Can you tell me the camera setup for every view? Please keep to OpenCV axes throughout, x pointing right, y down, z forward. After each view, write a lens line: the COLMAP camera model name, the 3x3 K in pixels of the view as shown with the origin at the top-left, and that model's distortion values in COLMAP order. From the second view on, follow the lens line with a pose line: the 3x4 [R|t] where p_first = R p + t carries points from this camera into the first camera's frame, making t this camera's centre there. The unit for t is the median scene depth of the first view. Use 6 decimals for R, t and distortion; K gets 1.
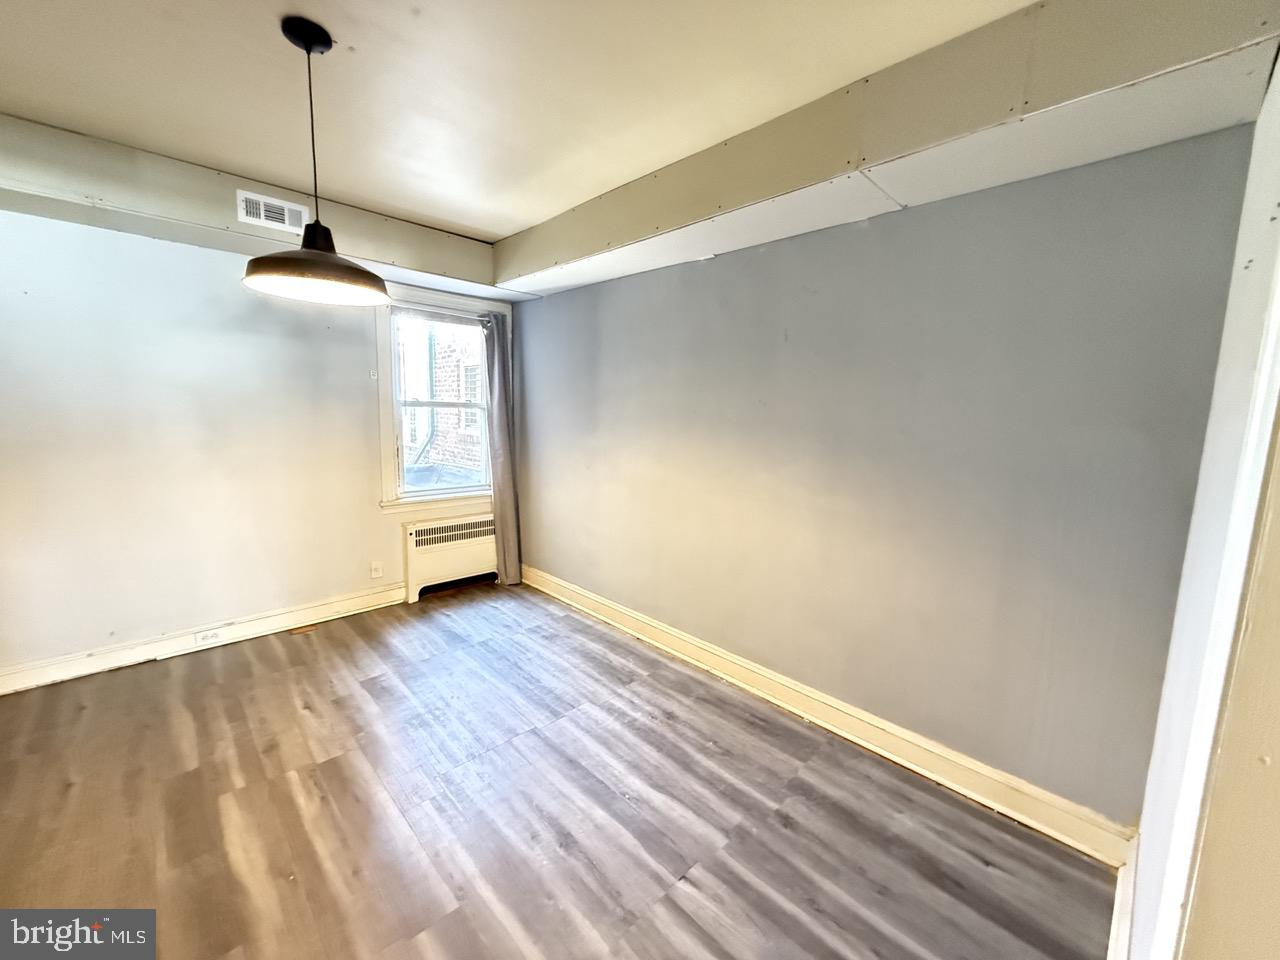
lens RADIAL K [[510.2, 0, 636.0], [0, 510.2, 478.3], [0, 0, 1]] dist [-0.000399, 0.000486]
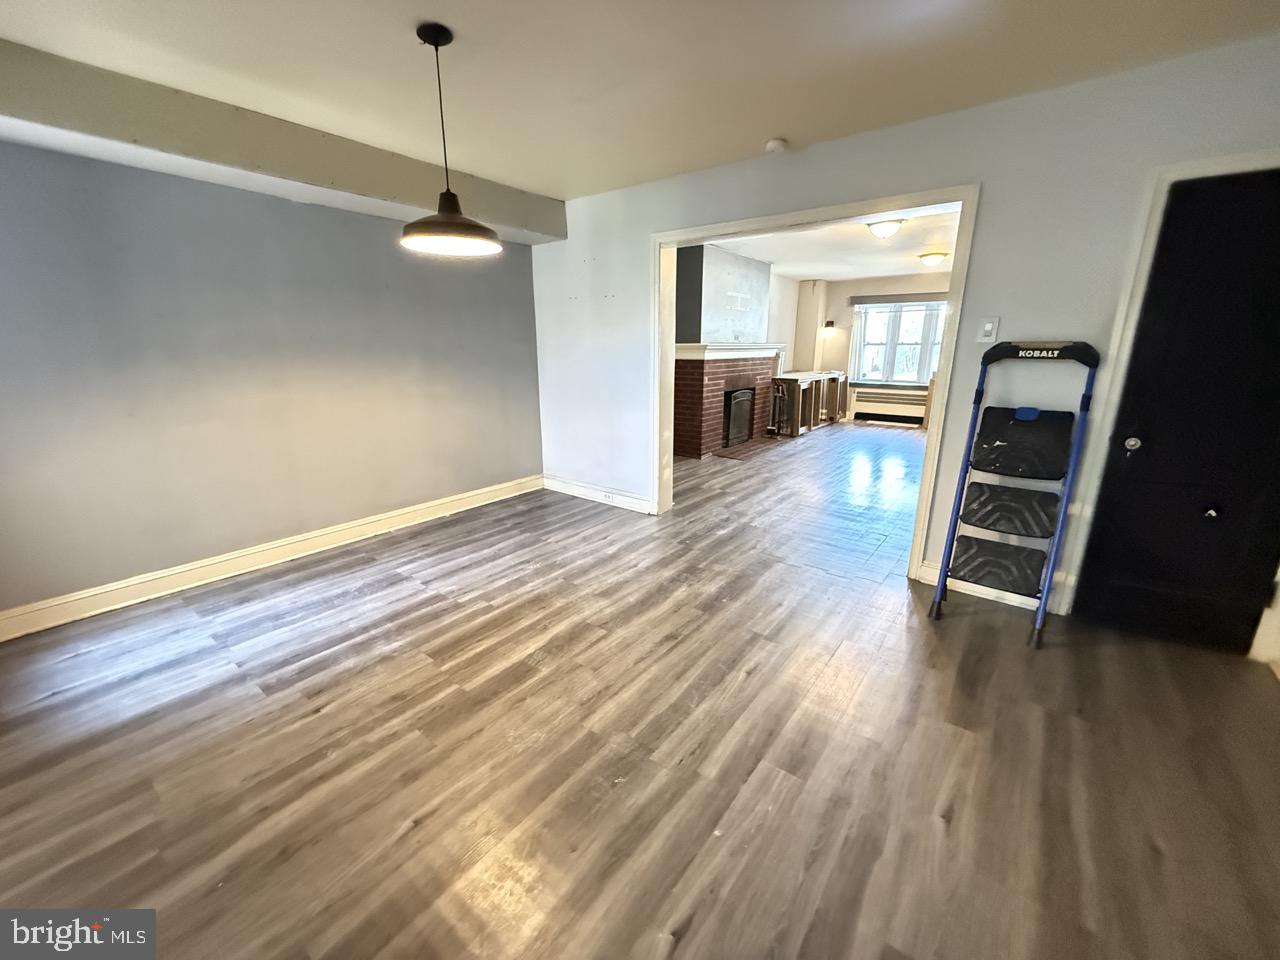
lens RADIAL K [[510.2, 0, 636.0], [0, 510.2, 478.3], [0, 0, 1]] dist [-0.000399, 0.000486]
pose [[-0.142877, -0.278866, 0.949642, -1.484224], [0.120703, 0.947415, 0.296372, -0.103328], [-0.982353, 0.156969, -0.101704, 0.537834]]
